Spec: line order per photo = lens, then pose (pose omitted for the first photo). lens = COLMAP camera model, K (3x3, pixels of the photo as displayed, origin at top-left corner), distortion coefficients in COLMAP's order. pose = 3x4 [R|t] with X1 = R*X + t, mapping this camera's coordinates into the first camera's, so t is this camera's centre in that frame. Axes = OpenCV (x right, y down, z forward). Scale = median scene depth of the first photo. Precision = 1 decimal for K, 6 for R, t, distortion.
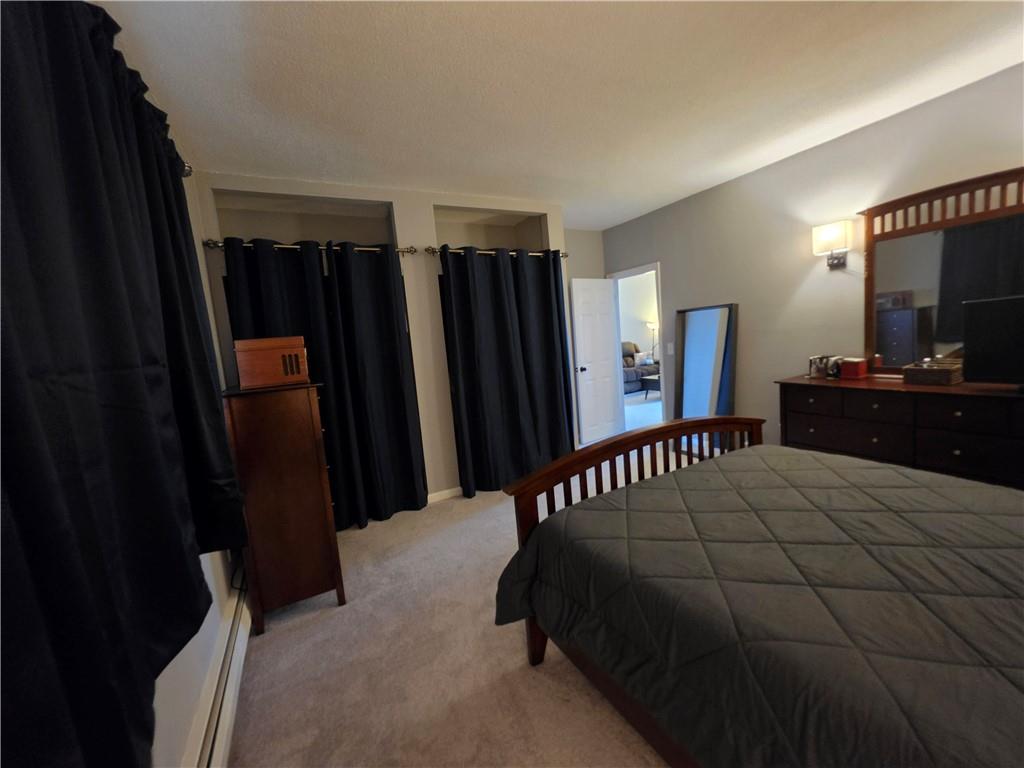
lens RADIAL K [[410.2, 0, 512.0], [0, 410.2, 384.0], [0, 0, 1]] dist [0.000918, 0.000905]
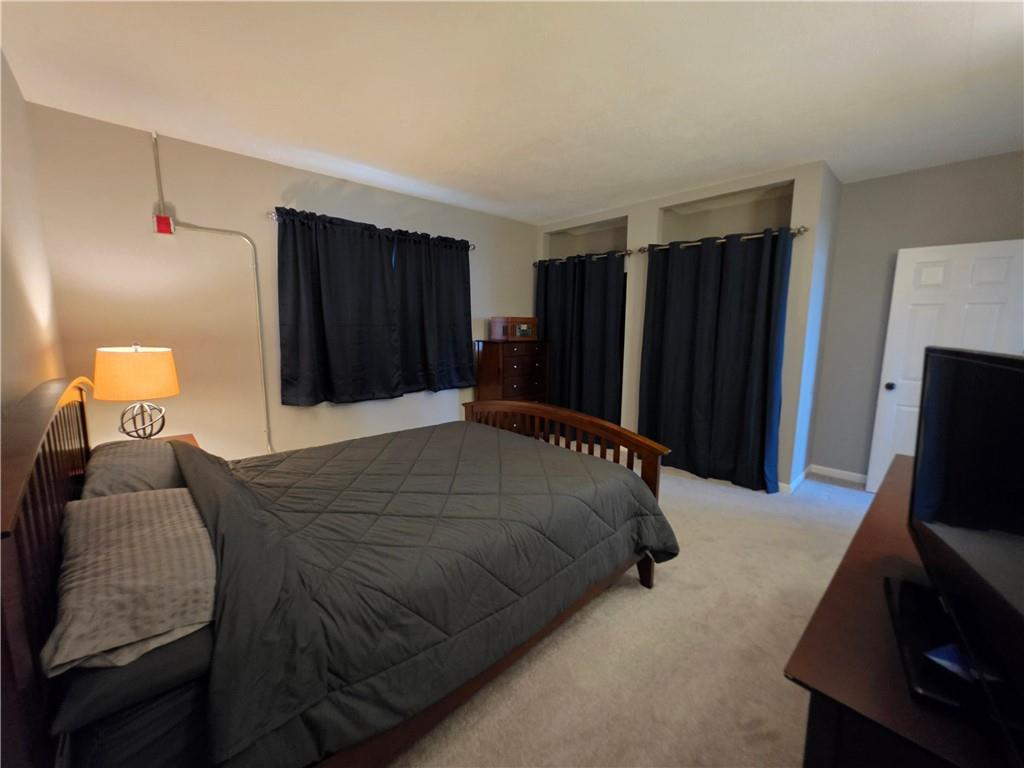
lens RADIAL K [[410.2, 0, 512.0], [0, 410.2, 384.0], [0, 0, 1]] dist [0.000918, 0.000905]
pose [[0.235582, 0.238362, -0.942170, 0.971142], [-0.143423, 0.967368, 0.208876, -0.133606], [0.961213, 0.085921, 0.262082, 0.323406]]
